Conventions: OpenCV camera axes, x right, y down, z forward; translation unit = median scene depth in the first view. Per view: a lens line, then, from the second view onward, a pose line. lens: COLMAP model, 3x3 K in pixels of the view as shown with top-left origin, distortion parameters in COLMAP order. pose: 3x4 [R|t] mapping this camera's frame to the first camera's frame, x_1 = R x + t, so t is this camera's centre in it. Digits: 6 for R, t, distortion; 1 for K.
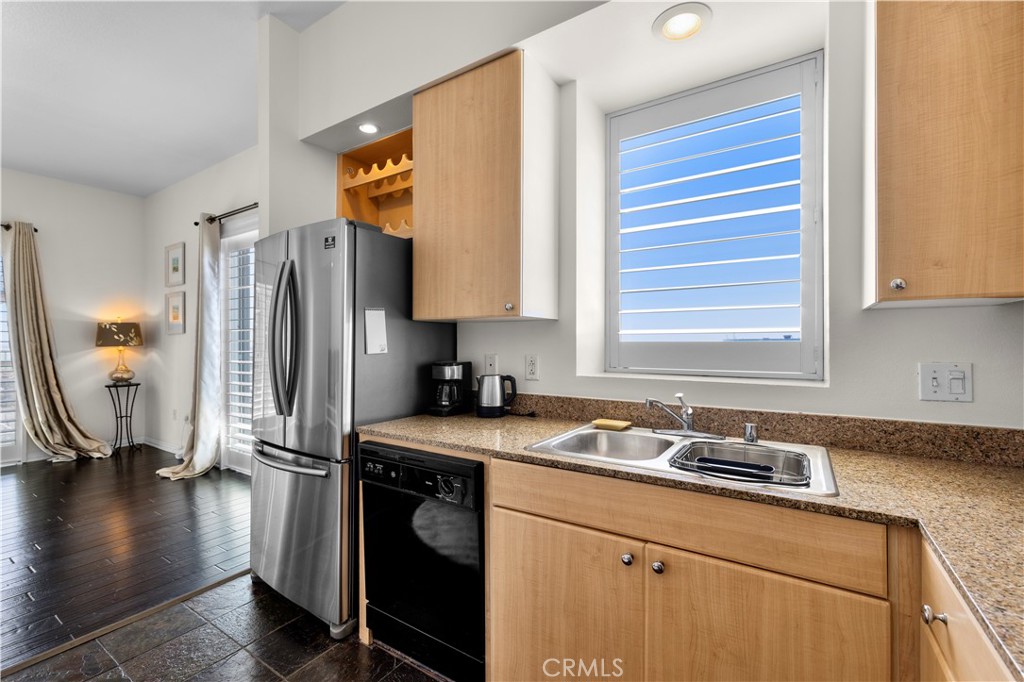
lens RADIAL K [[436.1, 0, 512.4], [0, 436.1, 348.9], [0, 0, 1]] dist [0.000641, 0.000035]
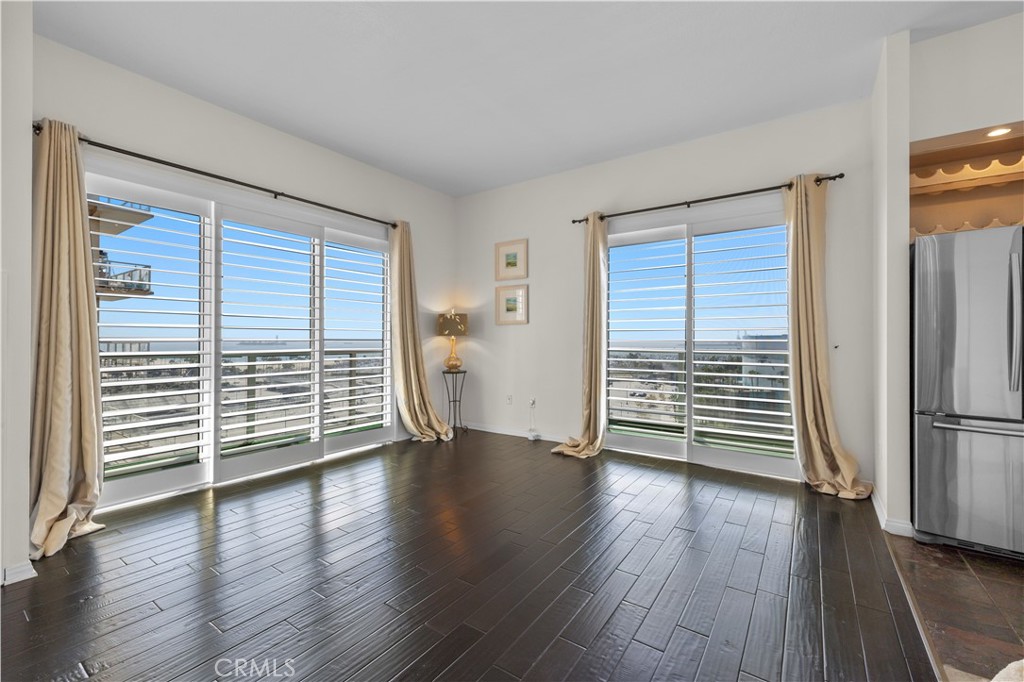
lens RADIAL K [[436.1, 0, 511.8], [0, 436.1, 334.5], [0, 0, 1]] dist [0.000641, 0.000035]
pose [[0.998359, 0.008406, -0.056643, -0.710192], [-0.009669, 0.999710, -0.022066, 0.013426], [0.056441, 0.022578, 0.998151, -0.061774]]
